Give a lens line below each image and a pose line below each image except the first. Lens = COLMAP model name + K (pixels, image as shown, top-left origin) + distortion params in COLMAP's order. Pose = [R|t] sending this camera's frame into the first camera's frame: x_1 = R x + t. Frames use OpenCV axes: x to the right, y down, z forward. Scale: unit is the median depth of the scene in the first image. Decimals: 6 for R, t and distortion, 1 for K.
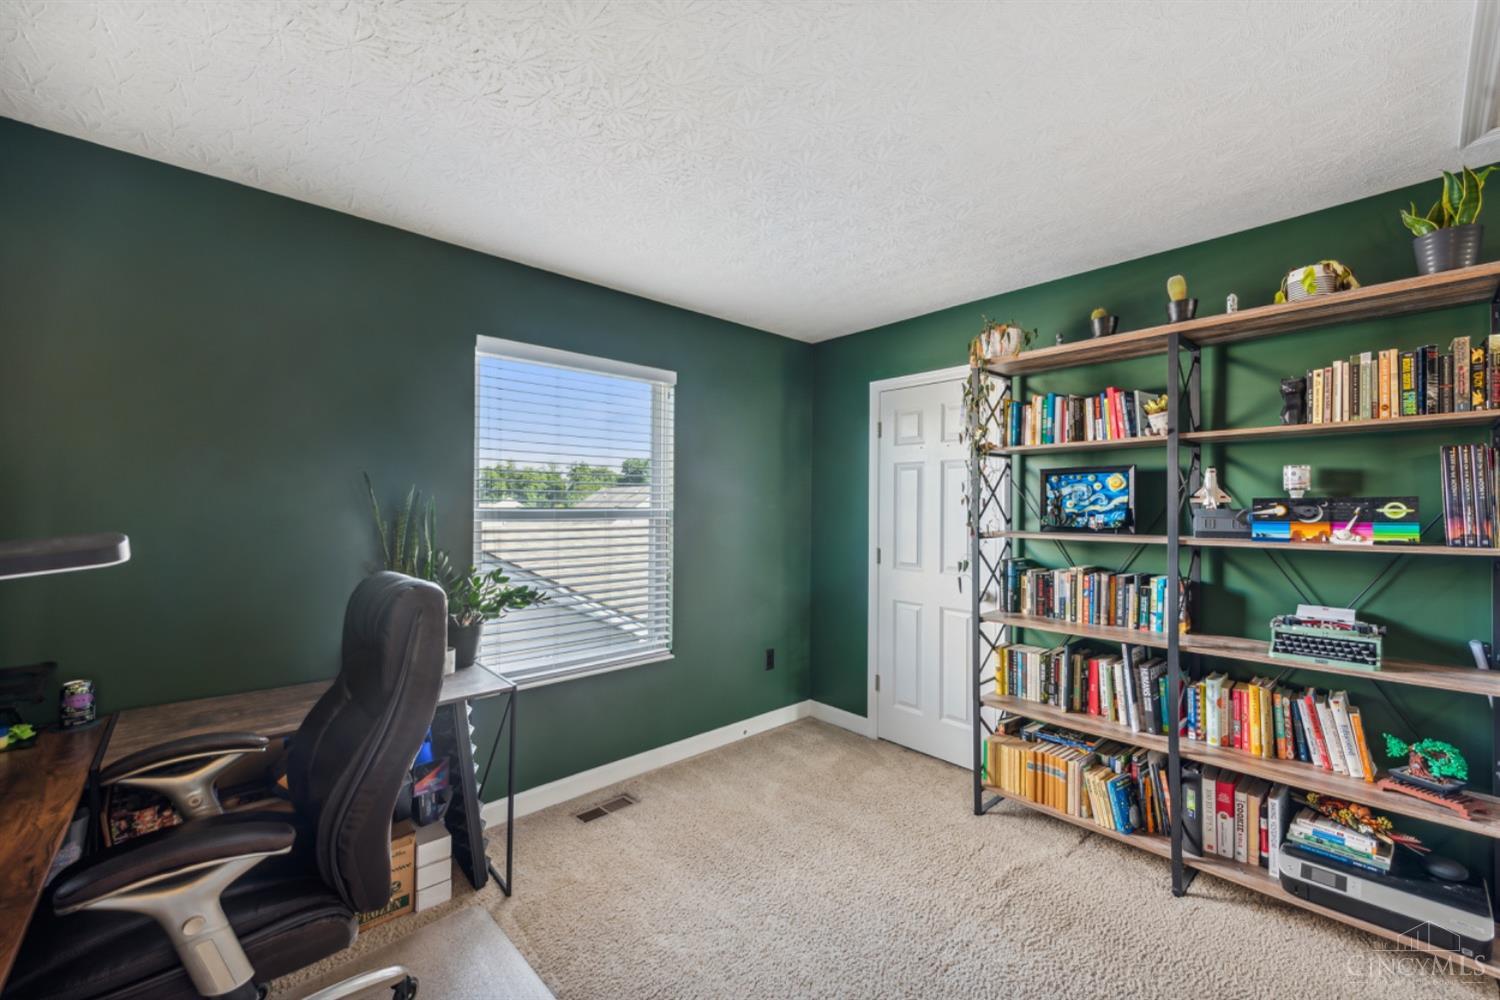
lens RADIAL K [[613.2, 0, 779.0], [0, 613.2, 500.9], [0, 0, 1]] dist [0.012227, -0.004383]
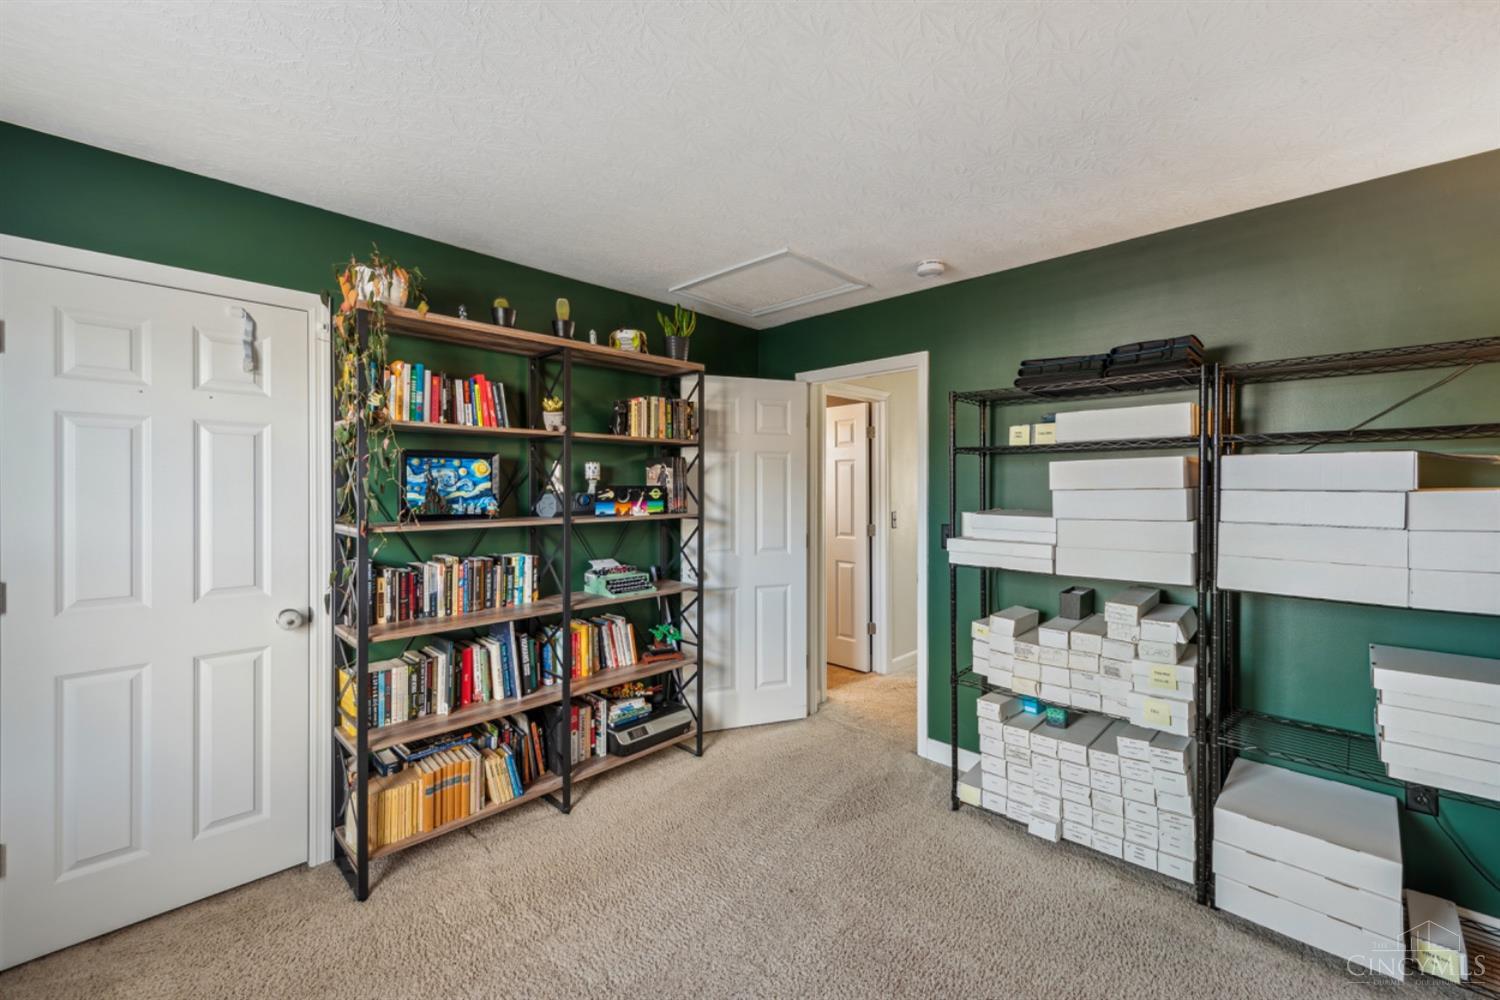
lens RADIAL K [[613.2, 0, 771.4], [0, 613.2, 491.6], [0, 0, 1]] dist [0.012227, -0.004383]
pose [[-0.068252, -0.007555, 0.997639, -0.504730], [-0.007699, 0.999946, 0.007046, -0.003108], [-0.997638, -0.007200, -0.068307, 0.596481]]
